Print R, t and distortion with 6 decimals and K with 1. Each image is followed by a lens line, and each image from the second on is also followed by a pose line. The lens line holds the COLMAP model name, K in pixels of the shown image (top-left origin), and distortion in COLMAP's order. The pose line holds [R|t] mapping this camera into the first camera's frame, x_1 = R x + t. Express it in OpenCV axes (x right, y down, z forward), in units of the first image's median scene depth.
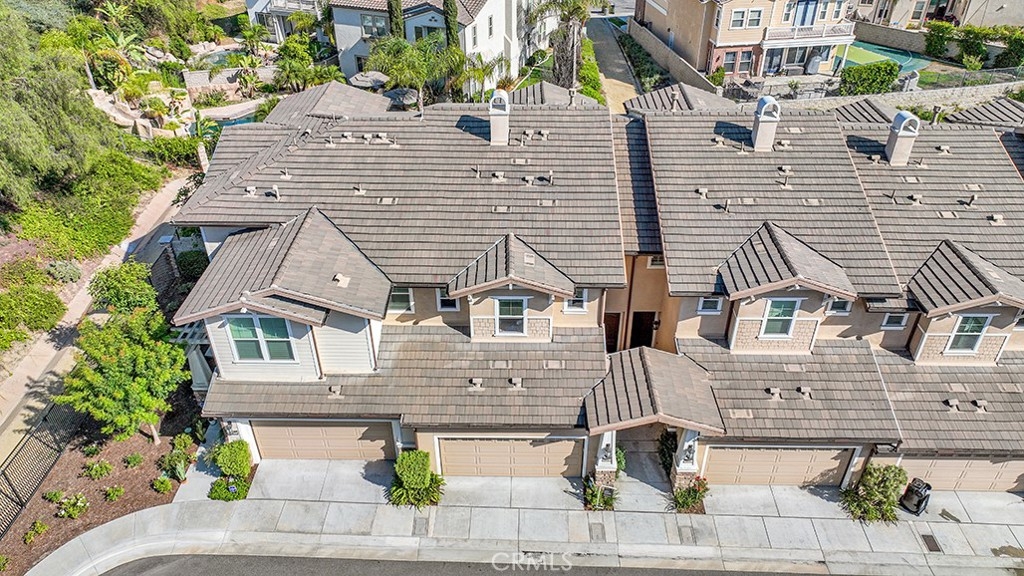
lens RADIAL K [[713.7, 0, 512.3], [0, 713.7, 286.7], [0, 0, 1]] dist [0.005473, 0.012079]
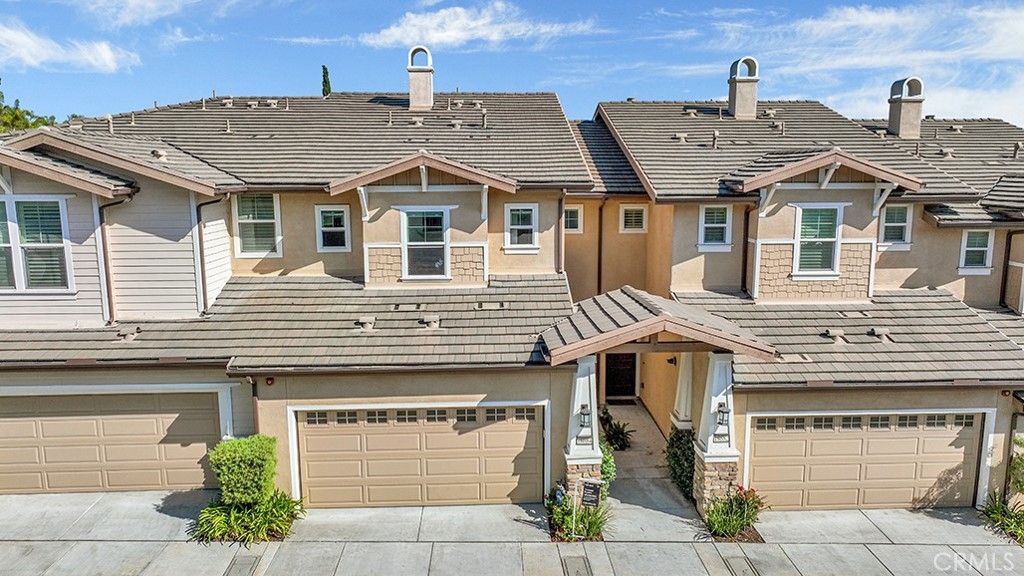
lens RADIAL K [[713.7, 0, 511.5], [0, 713.7, 289.3], [0, 0, 1]] dist [0.005473, 0.012079]
pose [[0.997986, -0.005905, 0.063166, 0.035814], [0.032477, 0.902851, -0.428725, 0.370076], [-0.054498, 0.429913, 0.901224, 0.413082]]
